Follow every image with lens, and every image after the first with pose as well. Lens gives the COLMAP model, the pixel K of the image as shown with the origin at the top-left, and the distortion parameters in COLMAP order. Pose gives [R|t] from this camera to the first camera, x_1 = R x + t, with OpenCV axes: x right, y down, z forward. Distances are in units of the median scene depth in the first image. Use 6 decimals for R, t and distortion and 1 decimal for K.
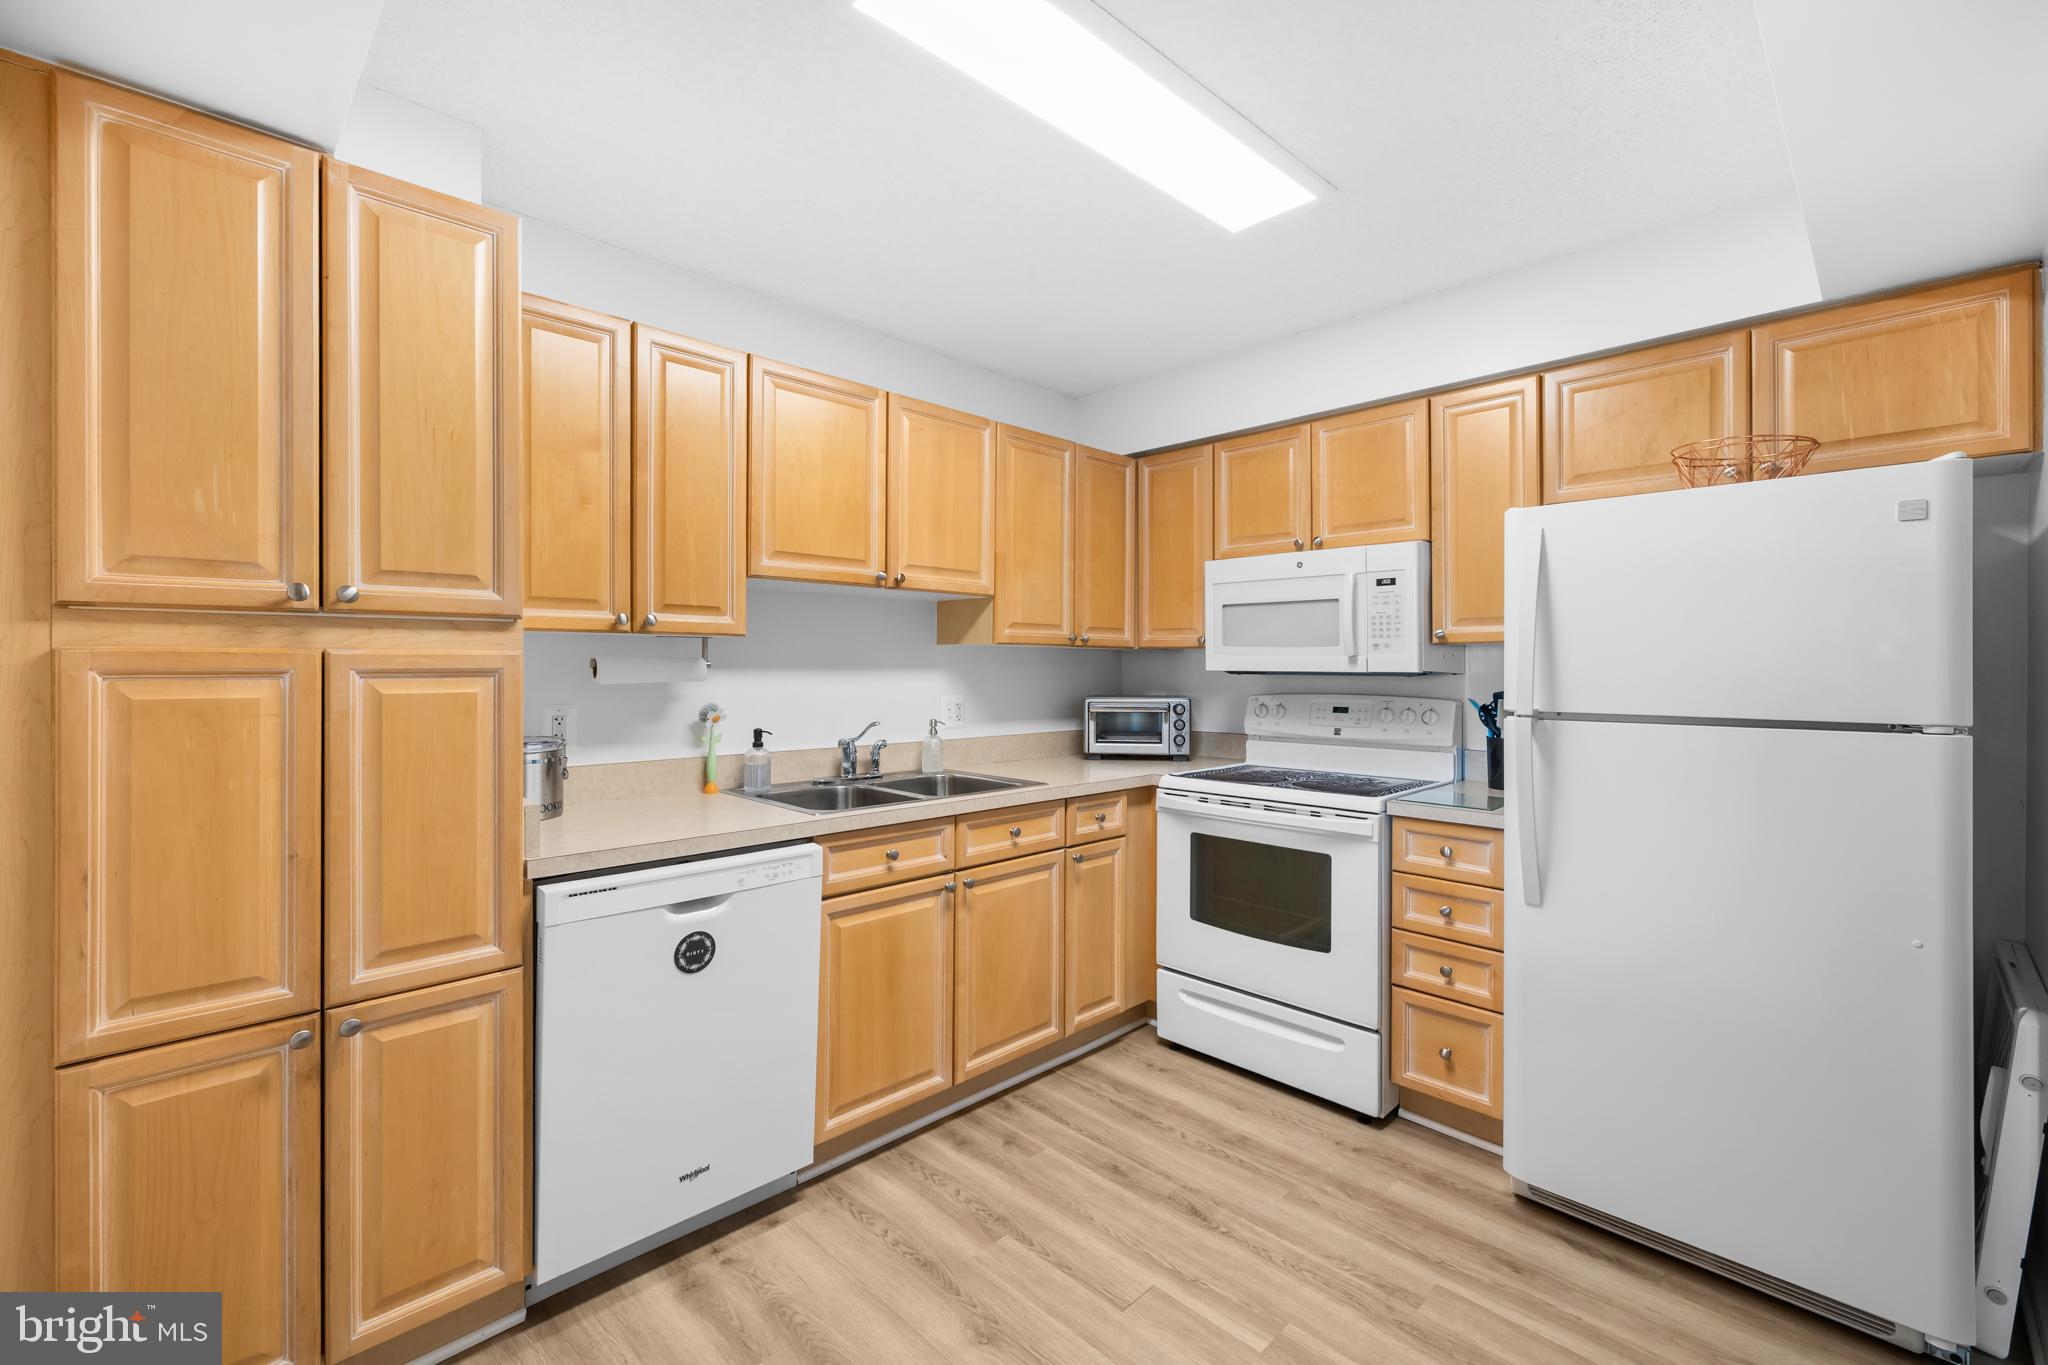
lens RADIAL K [[875.8, 0, 1024.8], [0, 875.8, 655.1], [0, 0, 1]] dist [-0.003588, 0.002280]
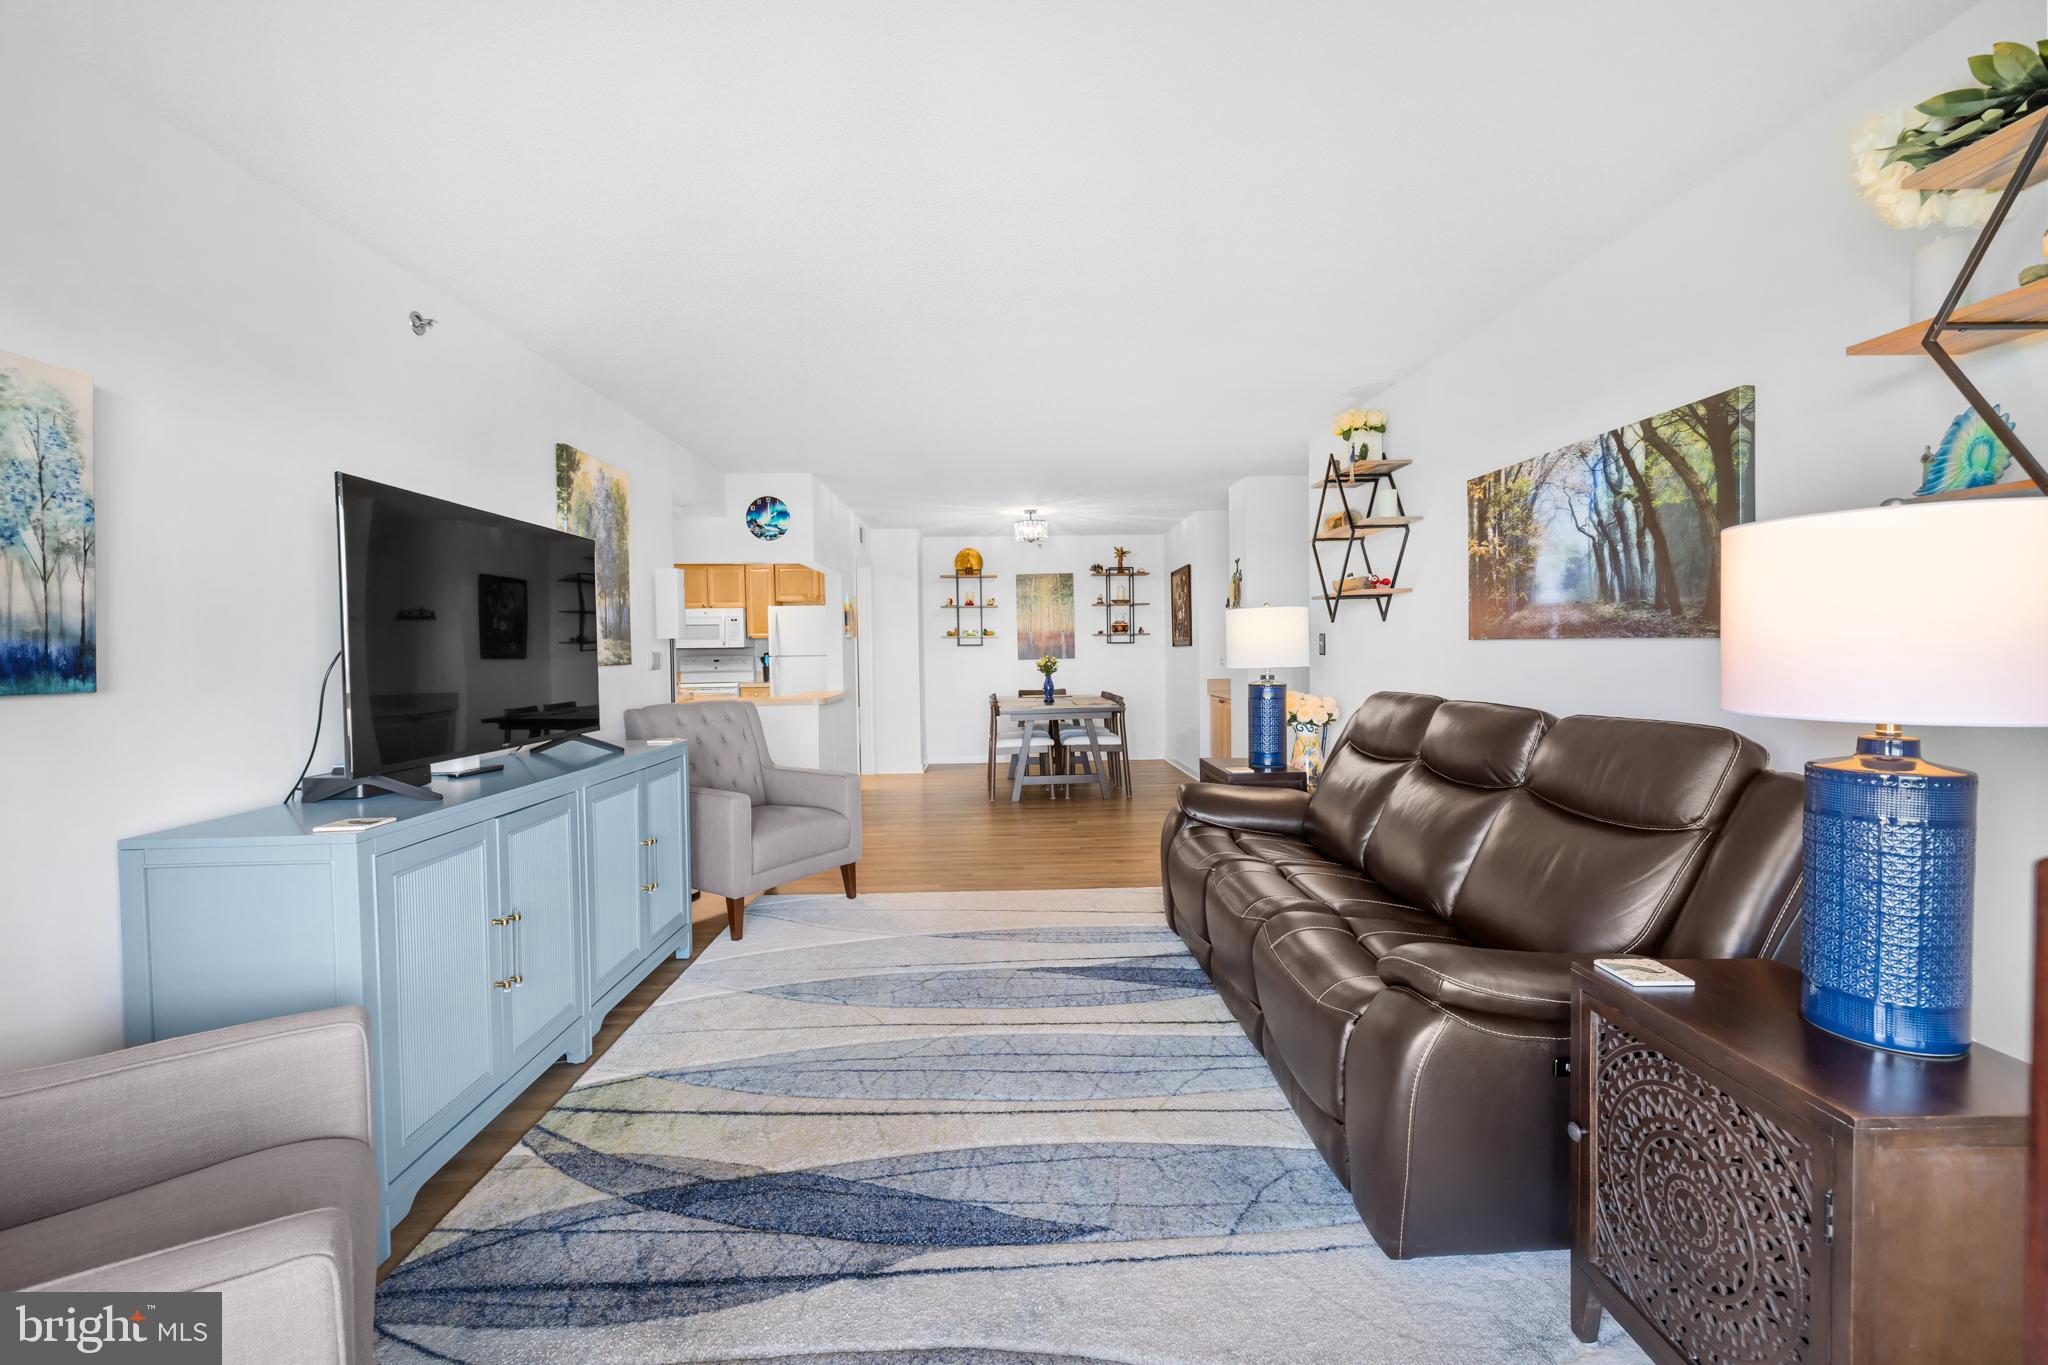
lens RADIAL K [[875.8, 0, 1021.4], [0, 875.8, 666.0], [0, 0, 1]] dist [-0.003588, 0.002280]
pose [[0.679096, -0.029061, 0.733474, -1.323836], [0.009696, 0.999484, 0.030624, -0.001345], [-0.733986, -0.013685, 0.679027, -2.106991]]
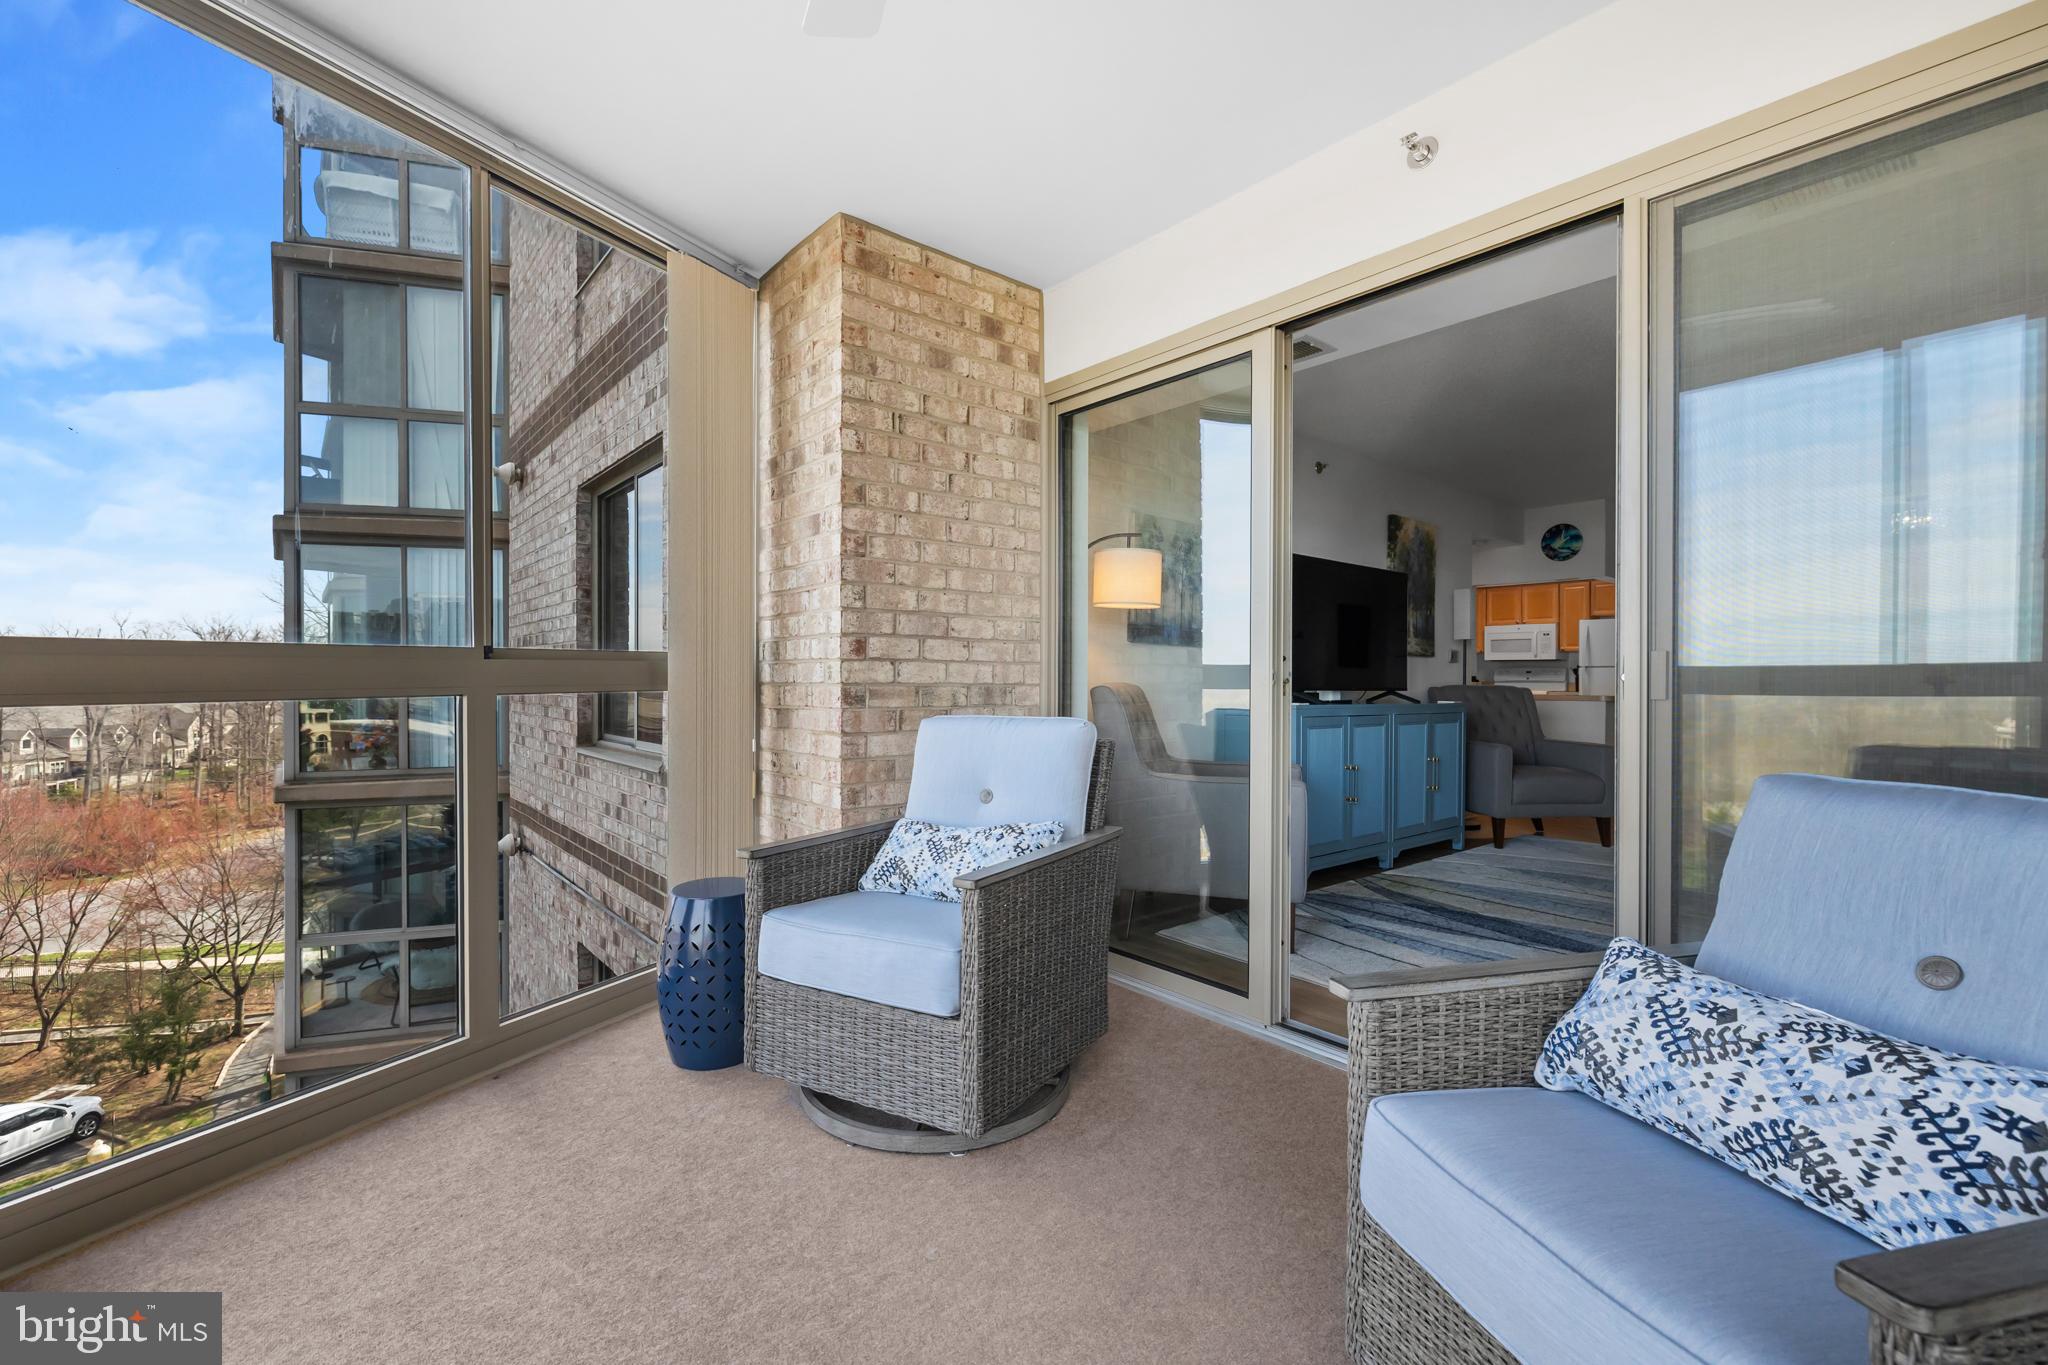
lens RADIAL K [[875.8, 0, 1007.7], [0, 875.8, 694.2], [0, 0, 1]] dist [-0.003588, 0.002280]
pose [[0.996415, 0.002363, -0.084567, -1.572952], [-0.000534, 0.999766, 0.021641, 0.090379], [0.084598, -0.021518, 0.996183, -2.934415]]
